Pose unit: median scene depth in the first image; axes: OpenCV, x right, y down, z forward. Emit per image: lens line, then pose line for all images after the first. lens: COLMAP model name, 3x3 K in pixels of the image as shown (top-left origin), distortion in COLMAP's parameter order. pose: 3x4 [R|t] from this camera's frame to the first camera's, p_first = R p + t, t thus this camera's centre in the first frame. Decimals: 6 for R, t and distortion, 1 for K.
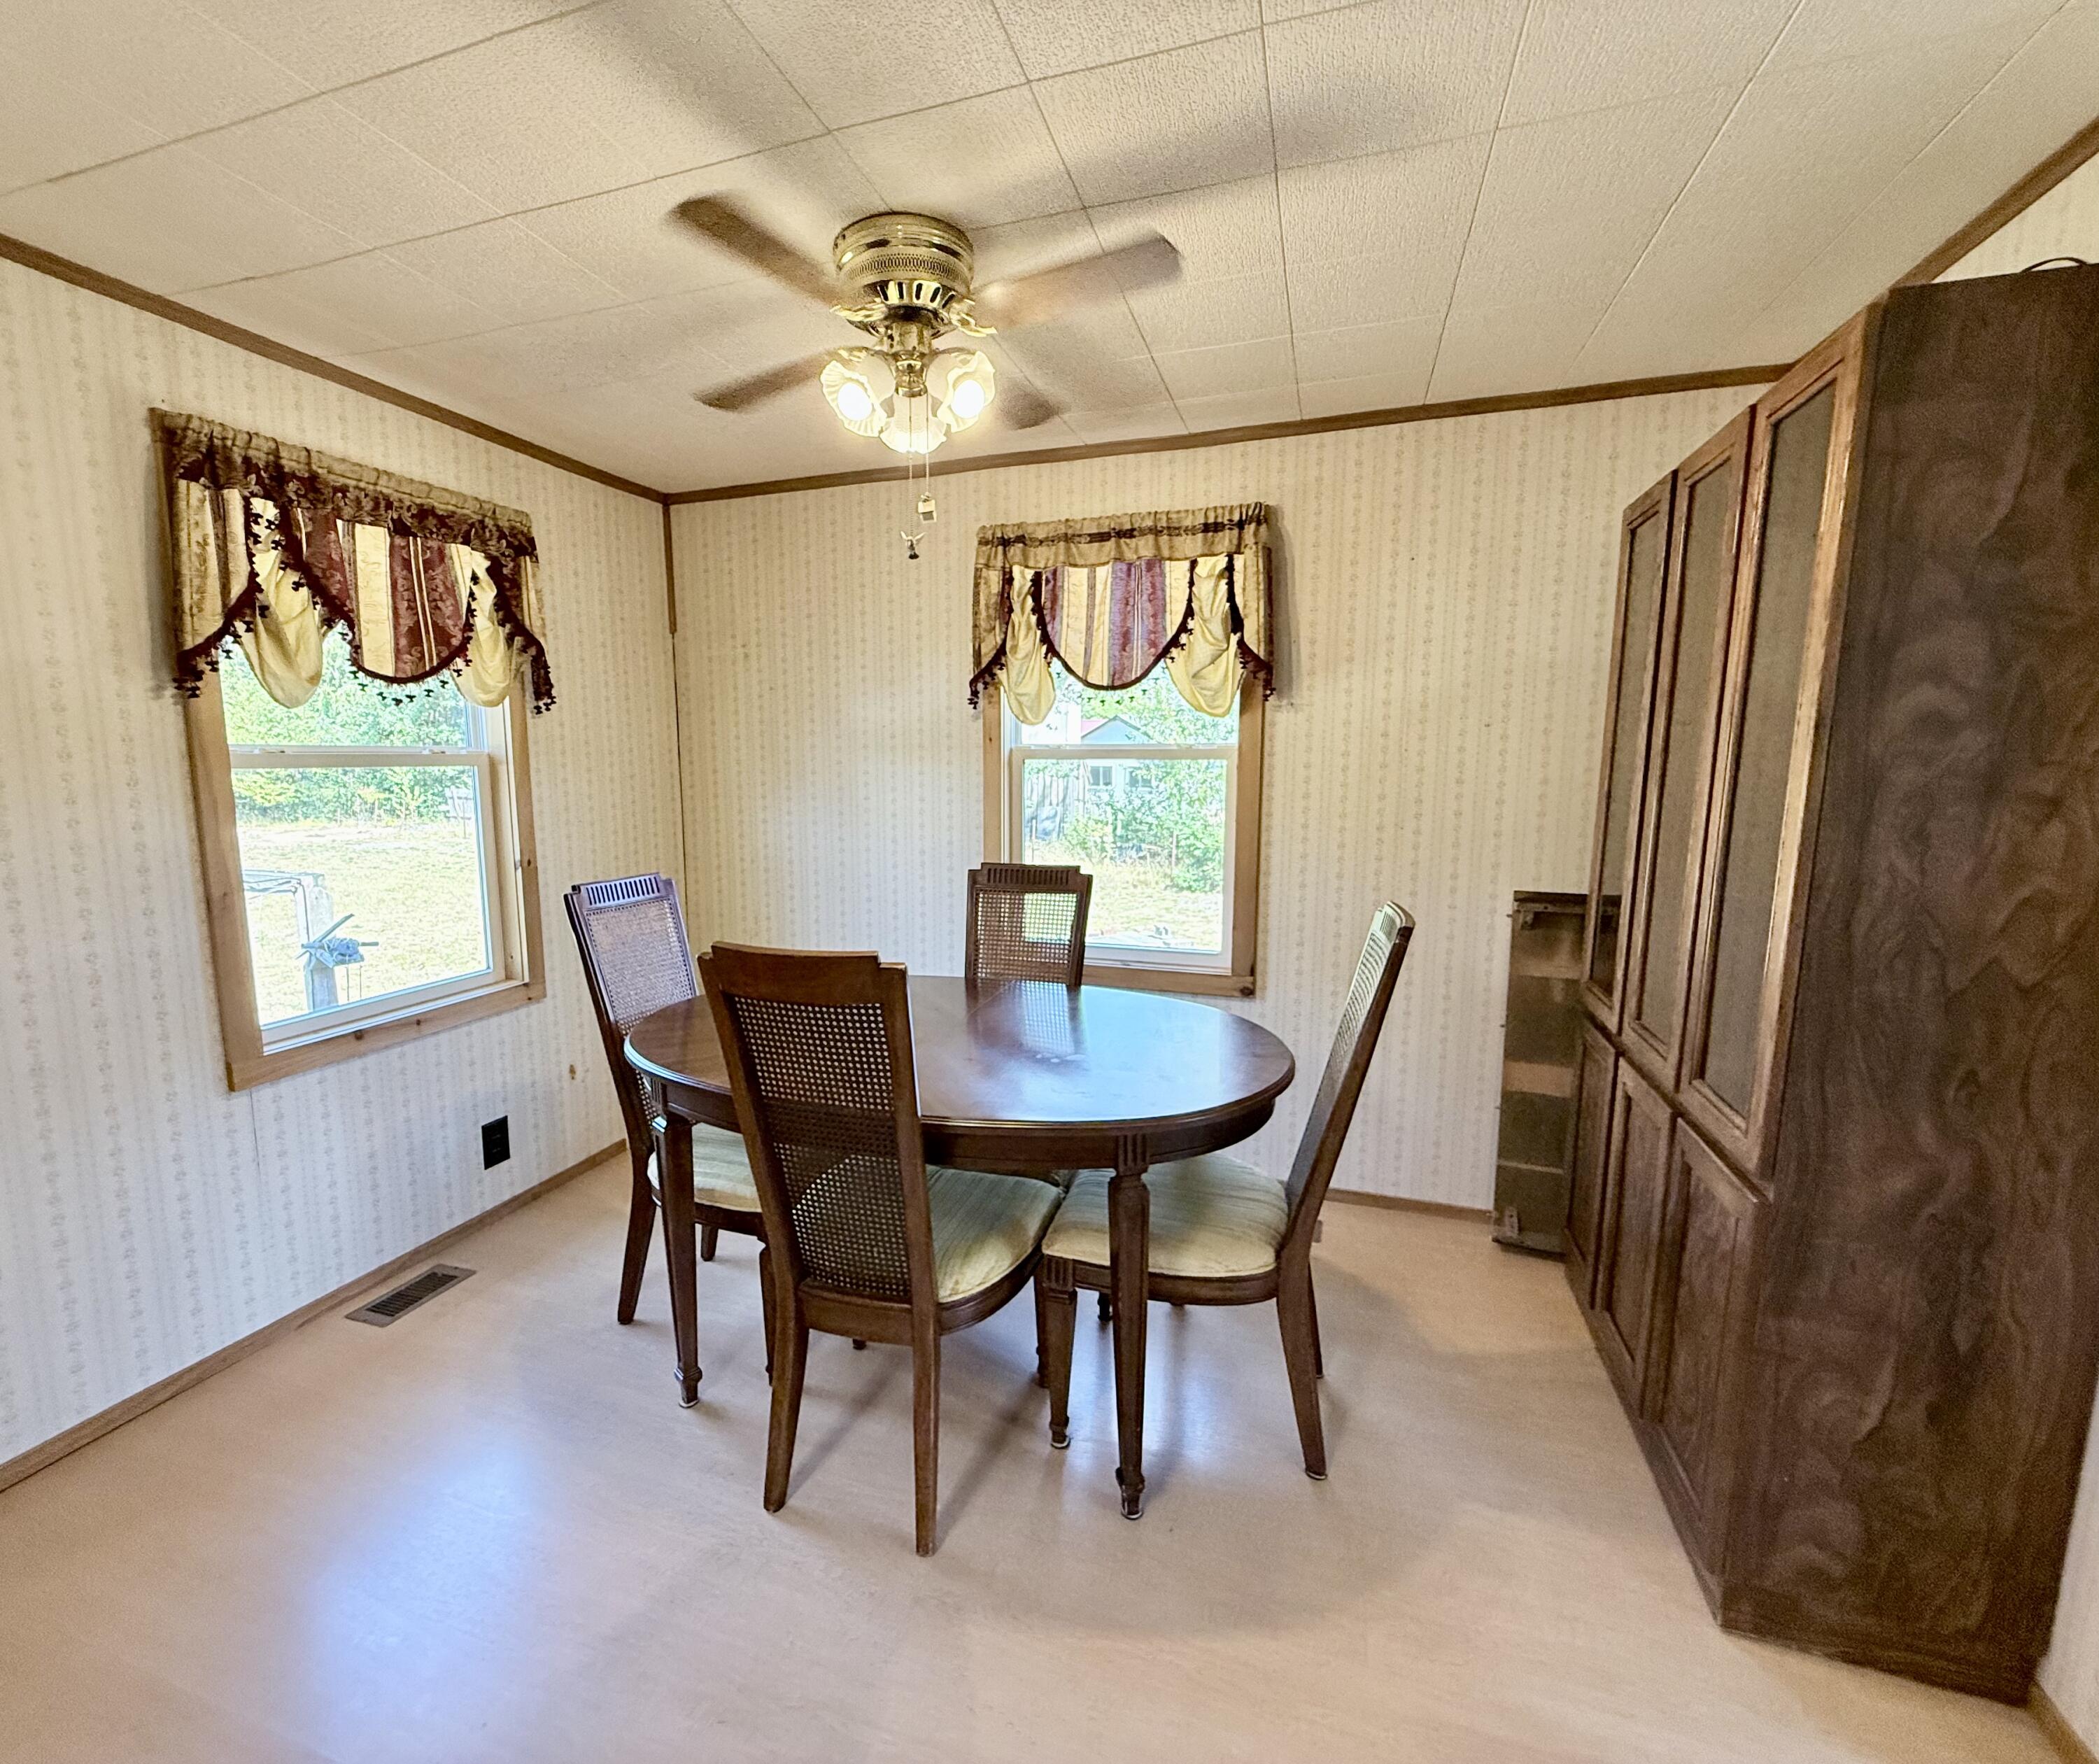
lens RADIAL K [[917.5, 0, 1017.9], [0, 917.5, 883.0], [0, 0, 1]] dist [0.002483, 0.000140]
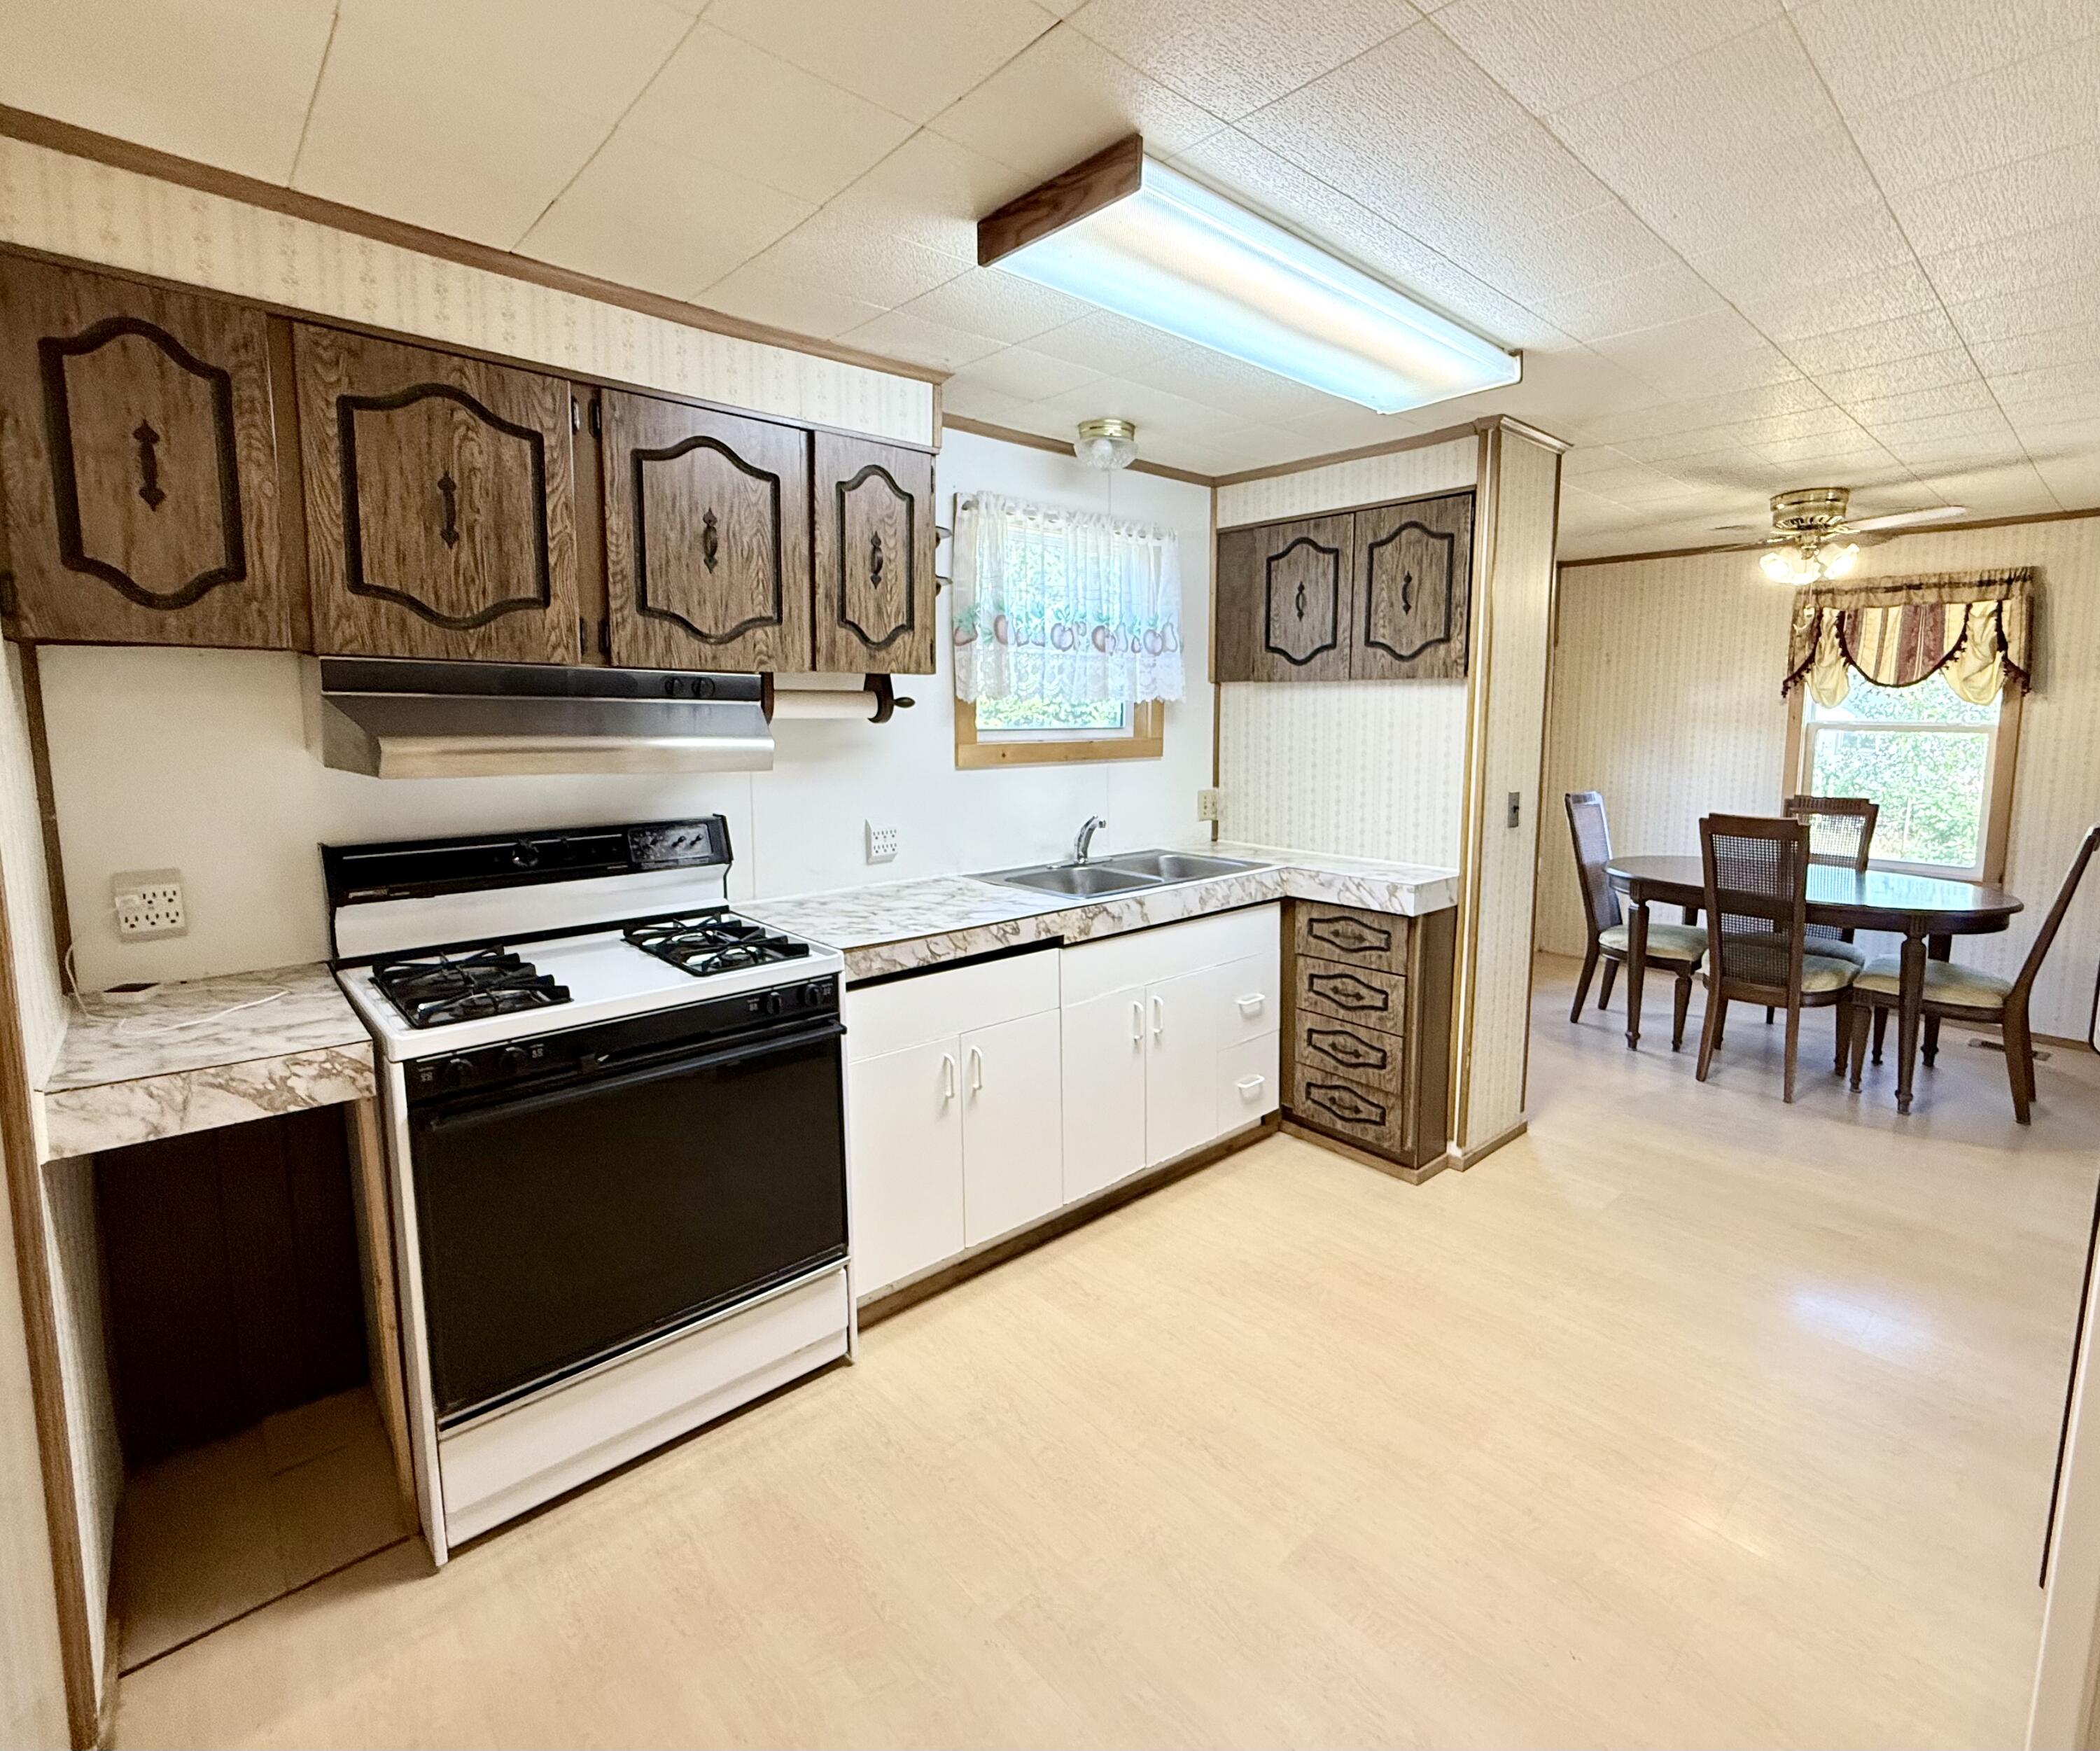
lens RADIAL K [[1017.2, 0, 1154.7], [0, 1017.2, 823.6], [0, 0, 1]] dist [0.000969, -0.000107]
pose [[0.894376, 0.059383, -0.443357, -0.245601], [-0.067657, 0.997705, -0.002851, 0.107498], [0.442170, 0.032546, 0.896341, -1.093527]]
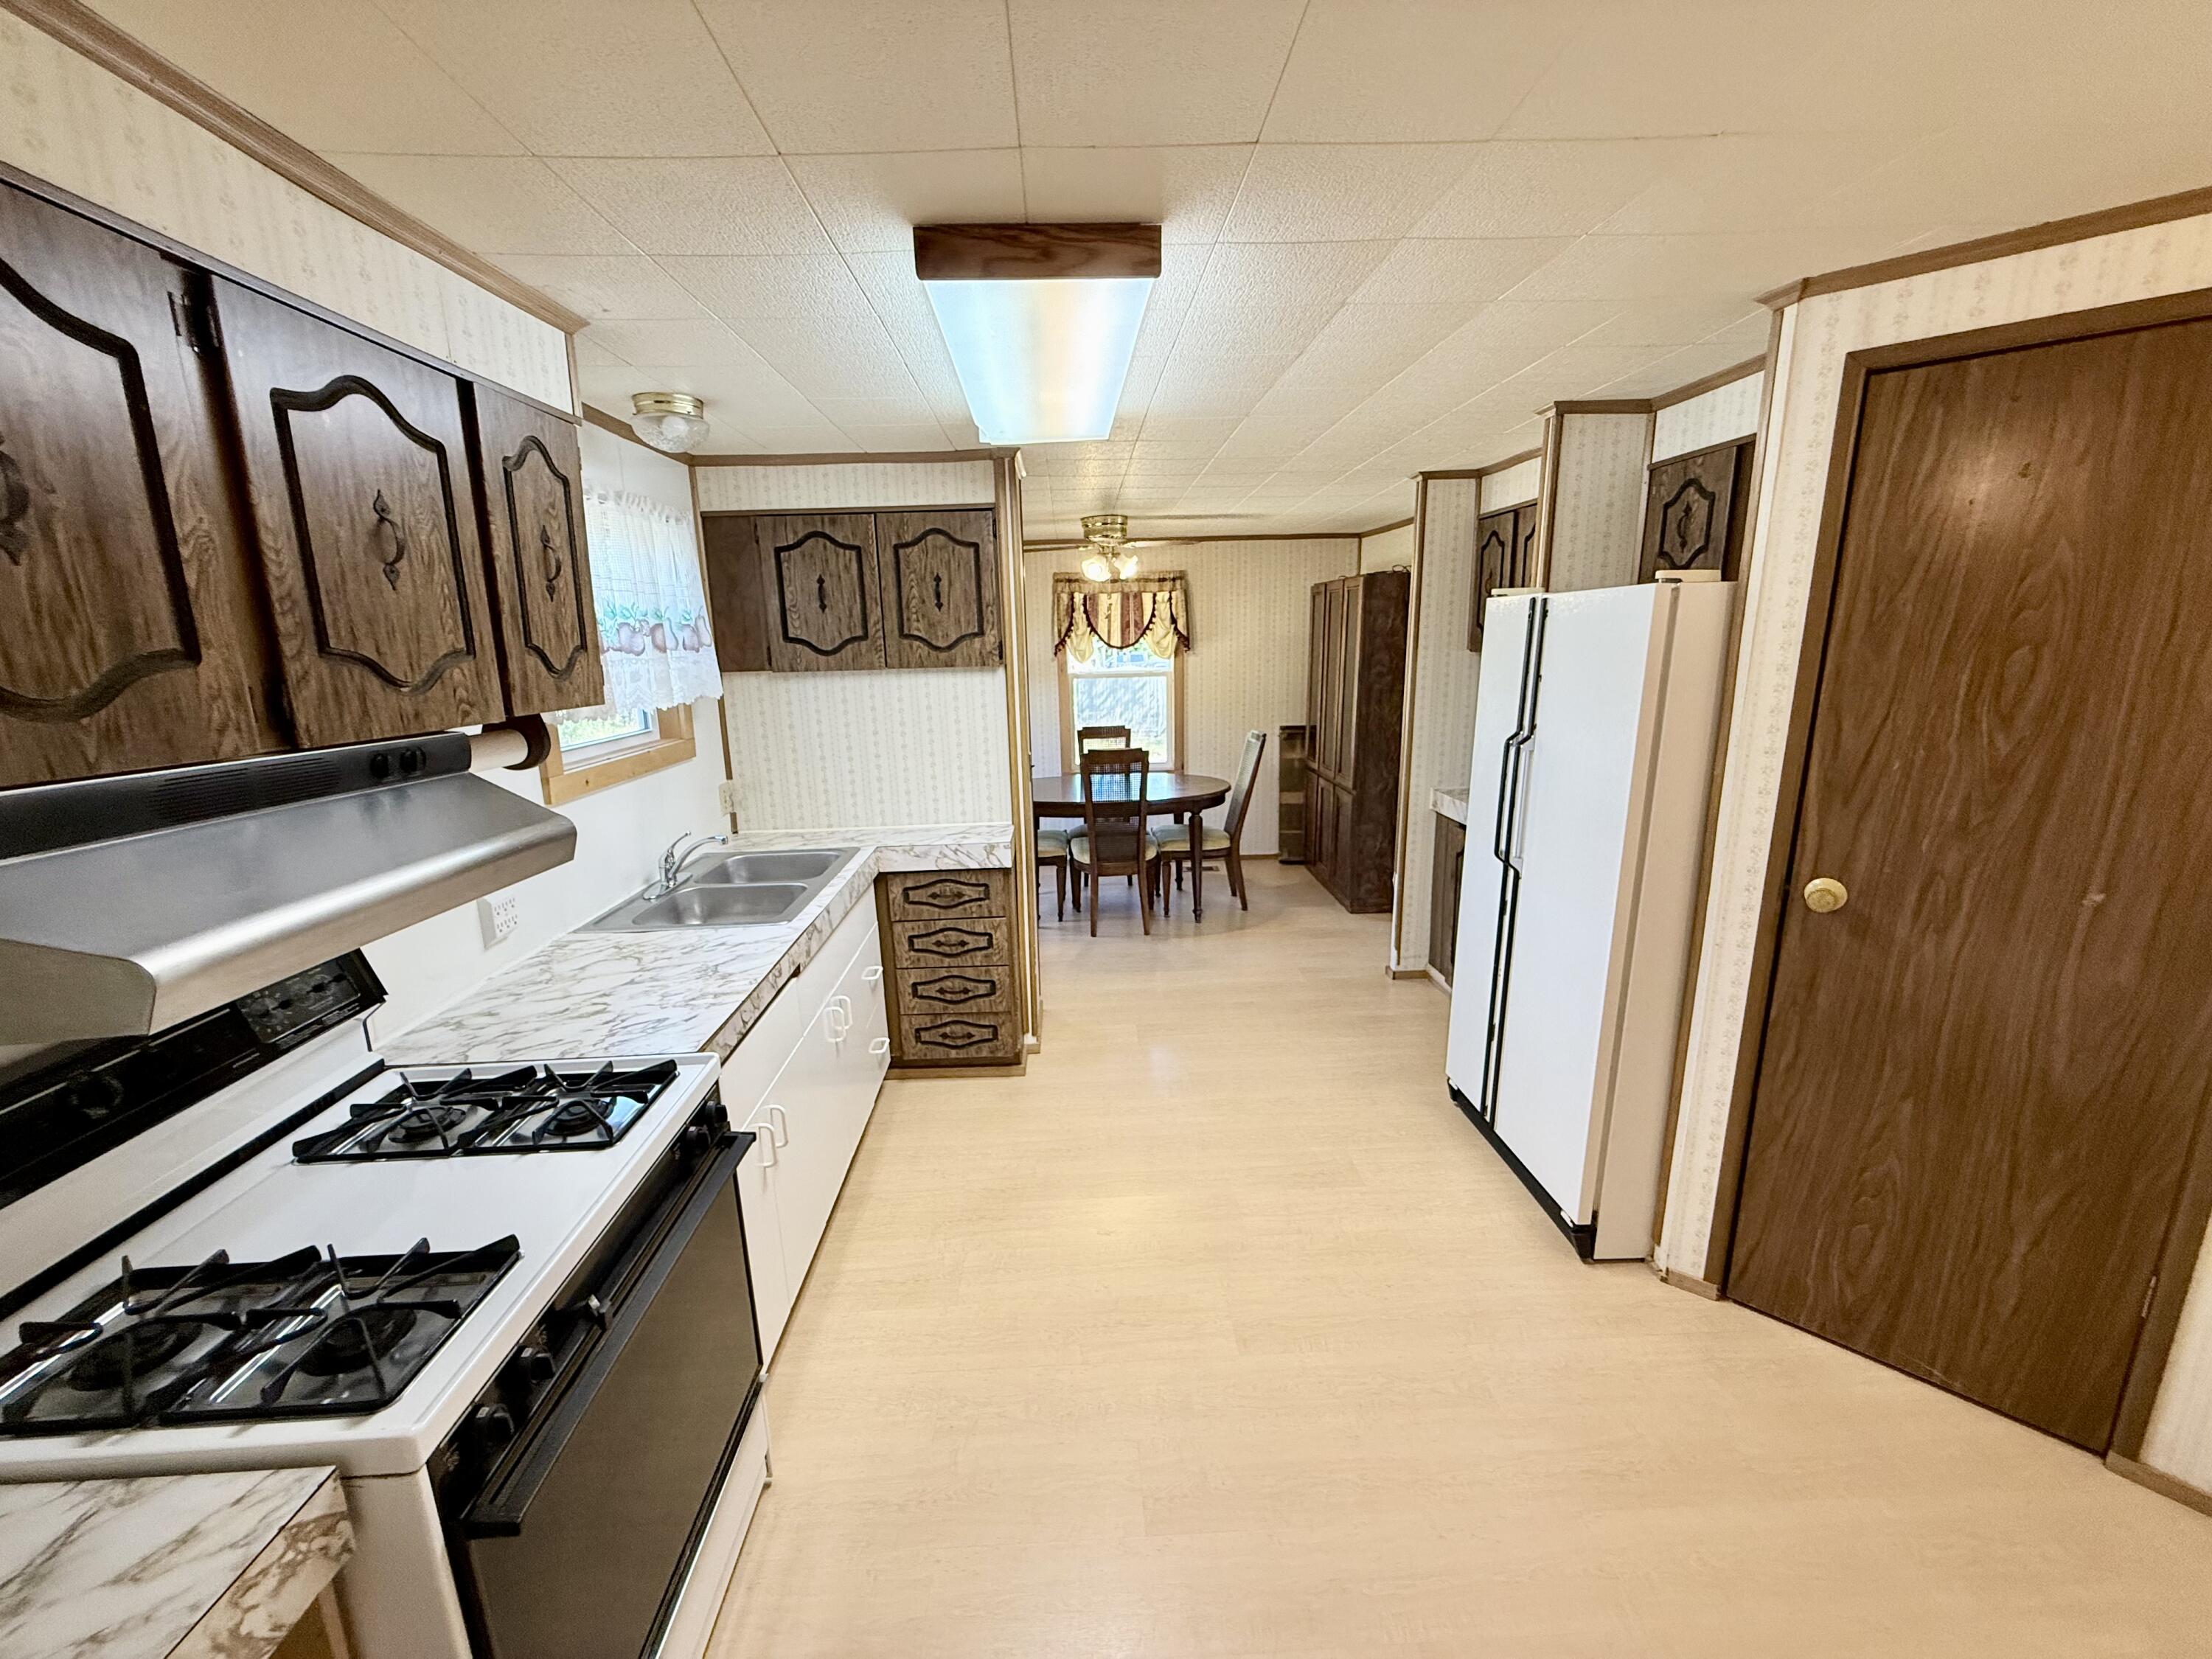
lens RADIAL K [[891.6, 0, 1106.0], [0, 891.6, 829.5], [0, 0, 1]] dist [-0.001424, -0.000045]
pose [[0.930564, -0.096317, 0.353233, -0.788039], [0.068622, 0.993562, 0.090137, 0.036521], [-0.359641, -0.059639, 0.931183, -1.117805]]
